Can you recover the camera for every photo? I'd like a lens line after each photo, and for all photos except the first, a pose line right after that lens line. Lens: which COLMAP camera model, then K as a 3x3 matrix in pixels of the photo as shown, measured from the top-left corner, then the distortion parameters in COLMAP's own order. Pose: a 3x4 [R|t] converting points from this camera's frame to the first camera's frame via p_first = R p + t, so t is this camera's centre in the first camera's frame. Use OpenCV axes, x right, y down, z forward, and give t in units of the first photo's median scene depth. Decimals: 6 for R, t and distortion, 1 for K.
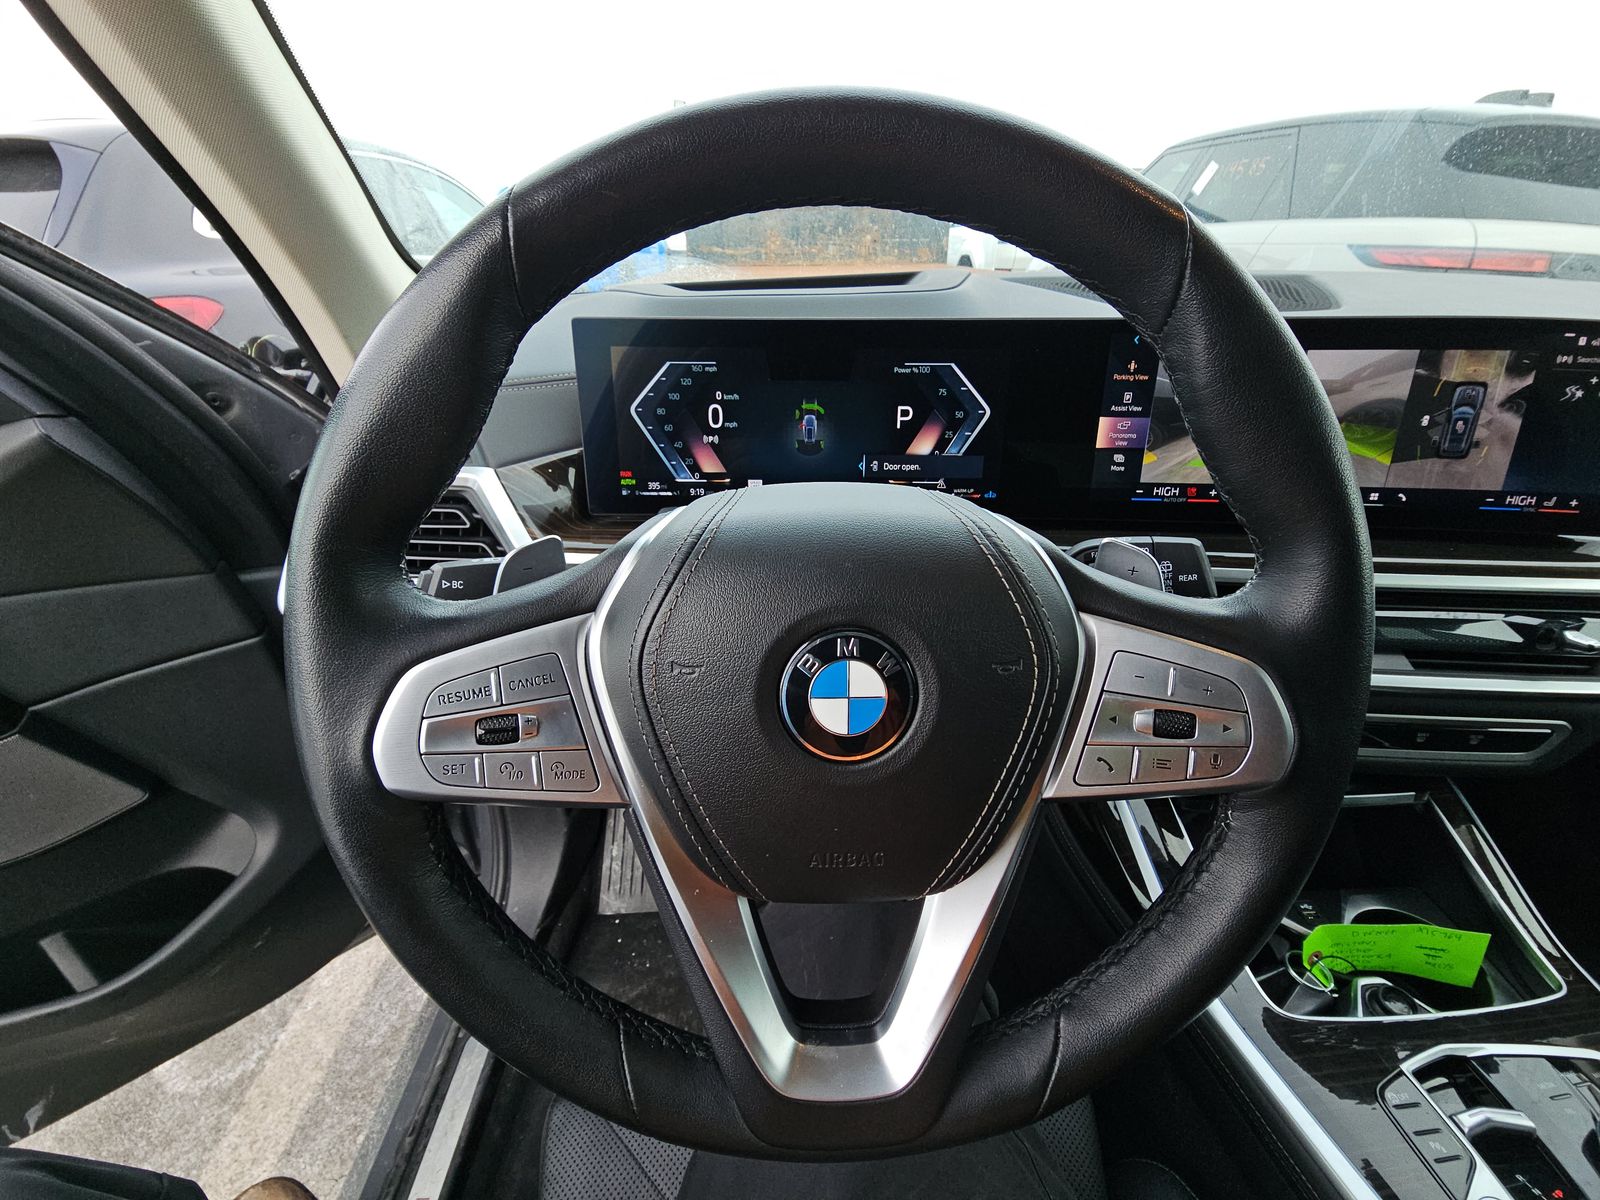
lens RADIAL K [[650.8, 0, 797.5], [0, 650.8, 590.5], [0, 0, 1]] dist [0.022365, -0.016108]
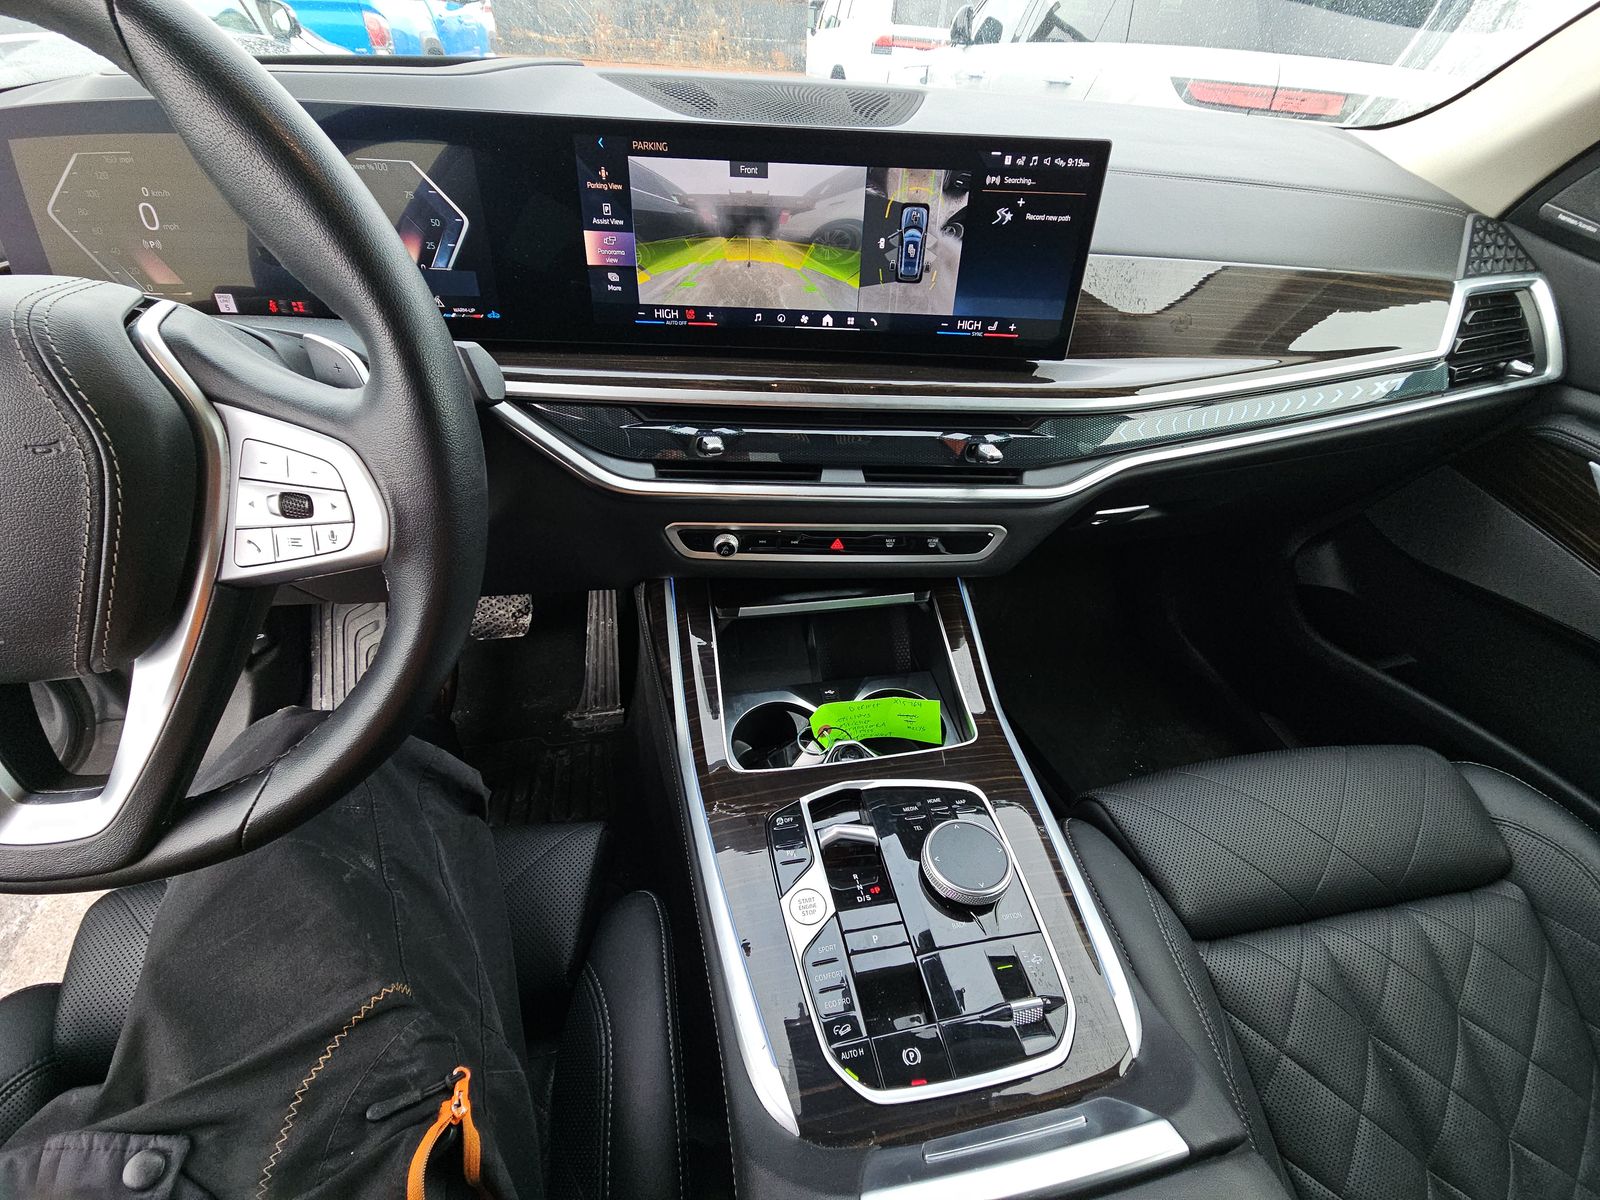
lens RADIAL K [[650.8, 0, 797.5], [0, 650.8, 590.5], [0, 0, 1]] dist [0.022365, -0.016108]
pose [[0.988424, -0.045624, 0.144693, 0.637742], [0.014740, 0.978078, 0.207716, 0.065875], [-0.150998, -0.203179, 0.967428, -0.111262]]
